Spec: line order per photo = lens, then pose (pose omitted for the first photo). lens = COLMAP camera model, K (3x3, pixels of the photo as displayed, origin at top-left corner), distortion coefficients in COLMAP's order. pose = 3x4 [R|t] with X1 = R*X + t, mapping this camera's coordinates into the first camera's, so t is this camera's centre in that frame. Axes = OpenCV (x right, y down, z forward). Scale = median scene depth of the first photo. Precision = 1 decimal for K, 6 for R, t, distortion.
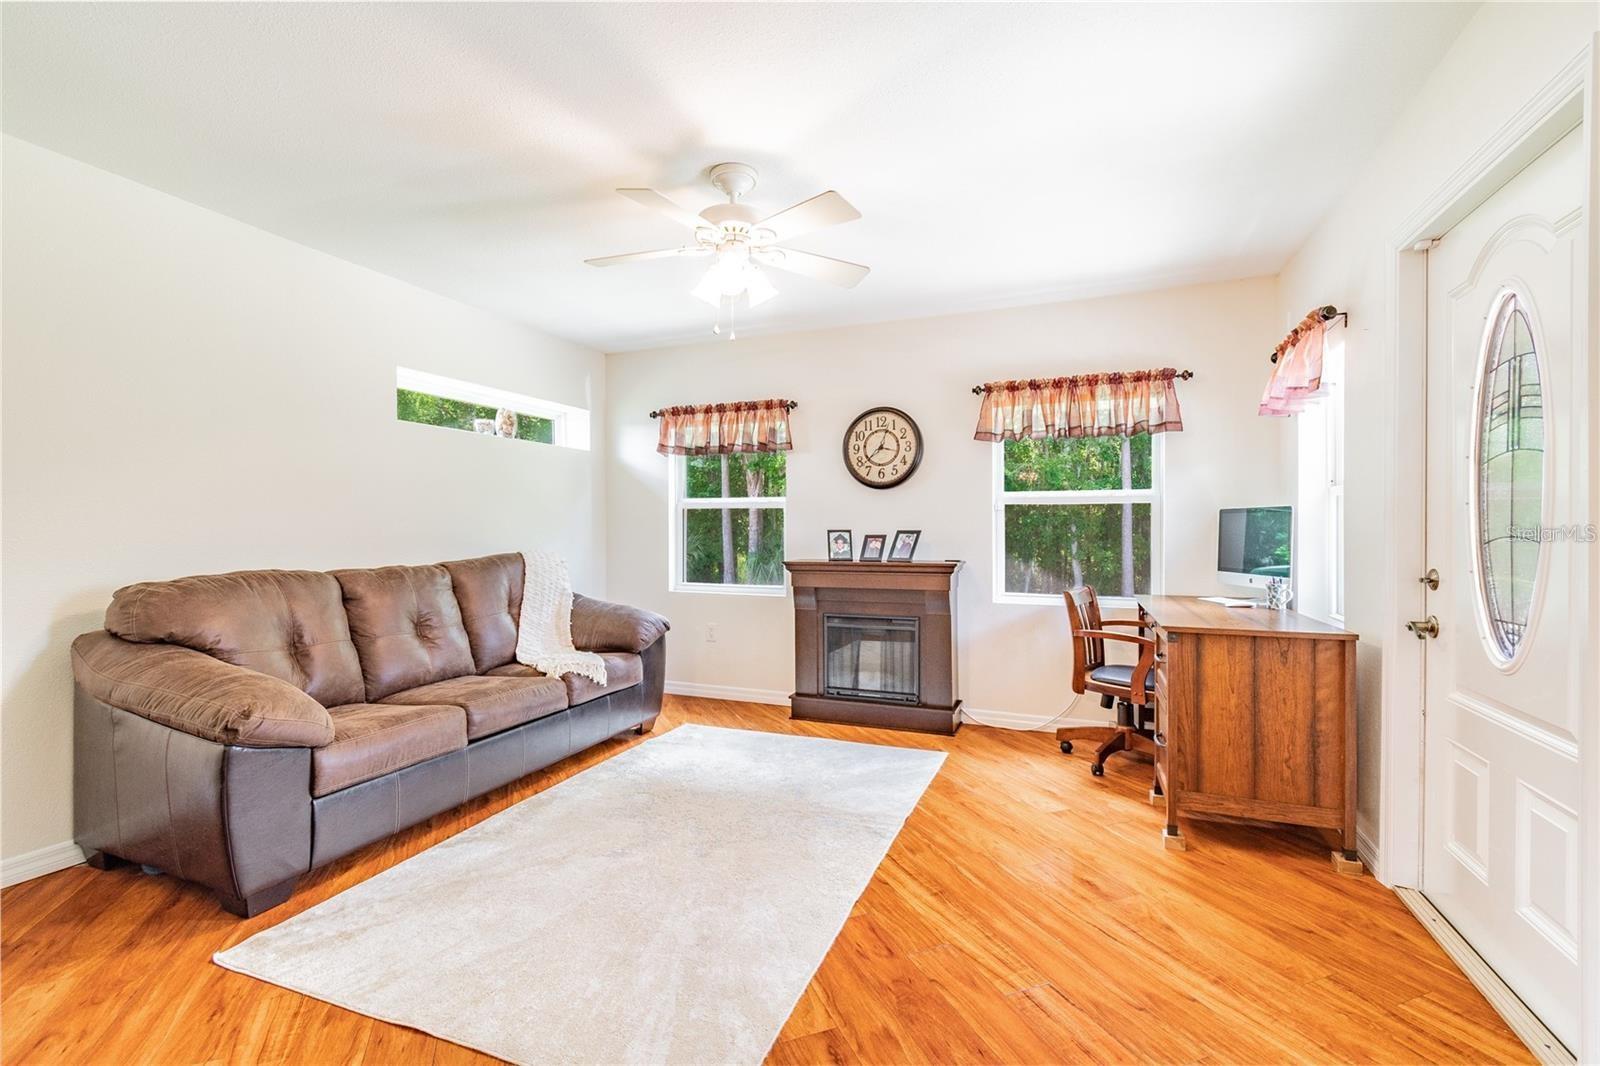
lens RADIAL K [[707.1, 0, 800.0], [0, 707.1, 533.0], [0, 0, 1]] dist [0.001455, 0.000181]
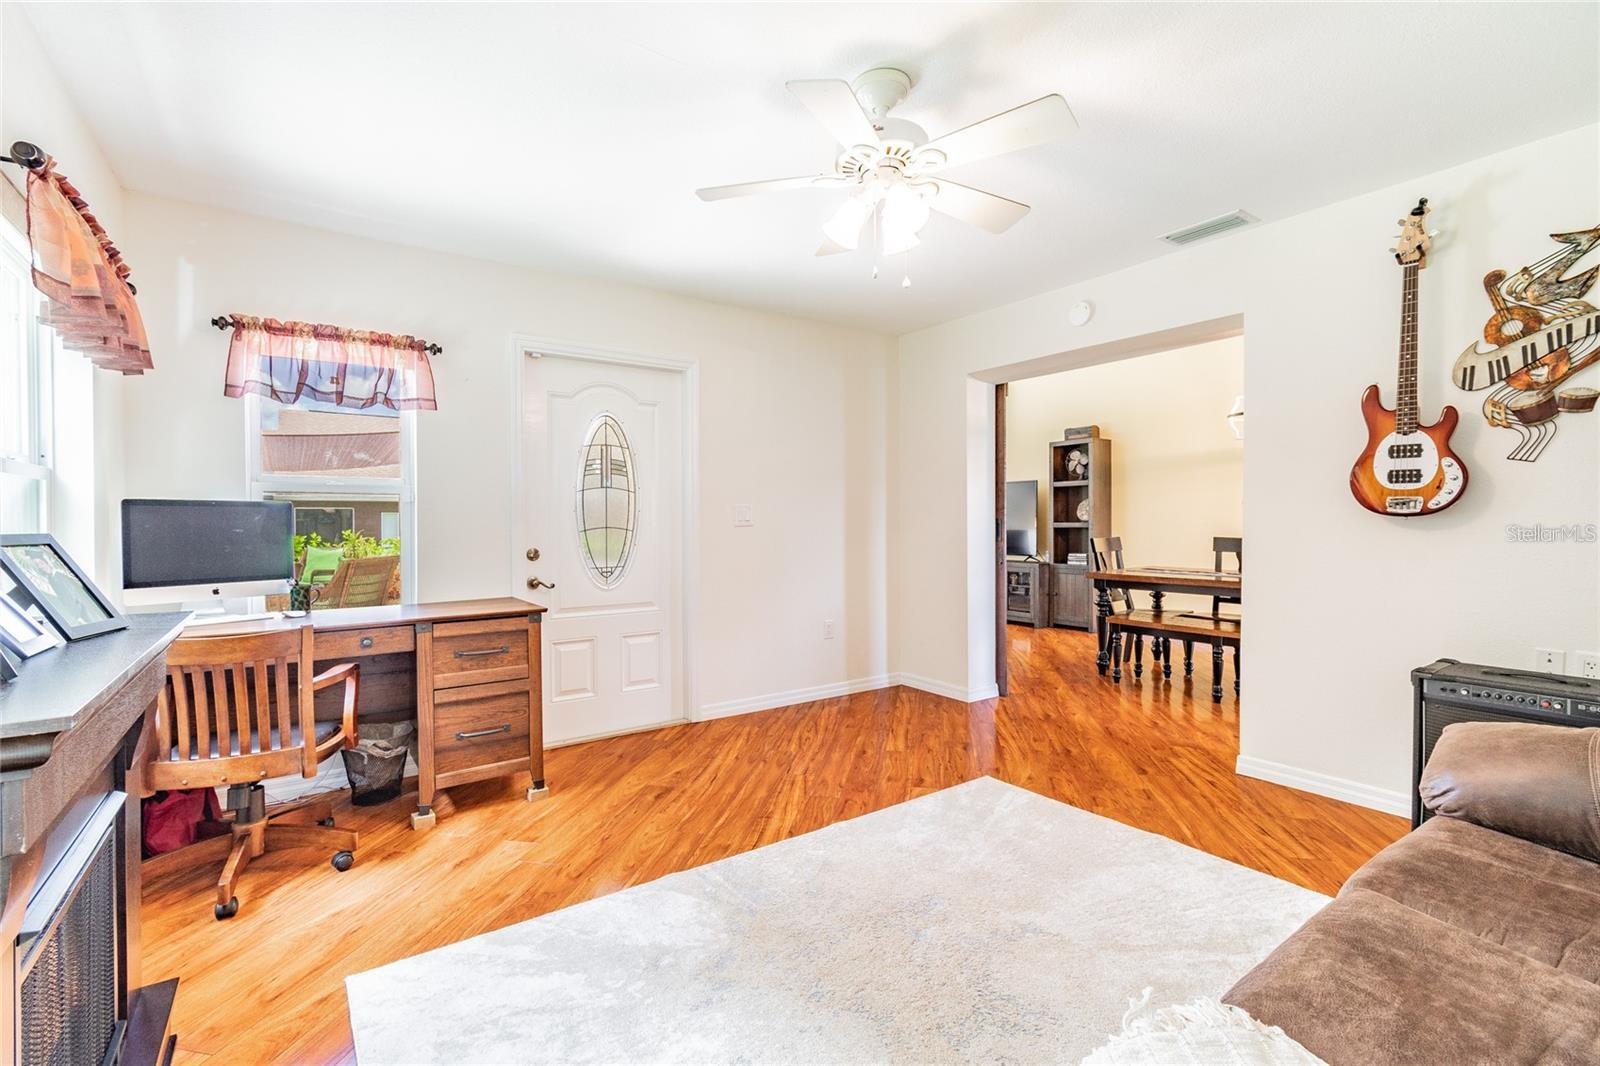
lens RADIAL K [[704.3, 0, 789.6], [0, 704.3, 529.3], [0, 0, 1]] dist [0.001115, -0.000267]
pose [[-0.838333, 0.000639, 0.545158, -0.525761], [0.007688, 0.999914, 0.010651, -0.005167], [-0.545104, 0.013120, -0.838266, 2.063799]]
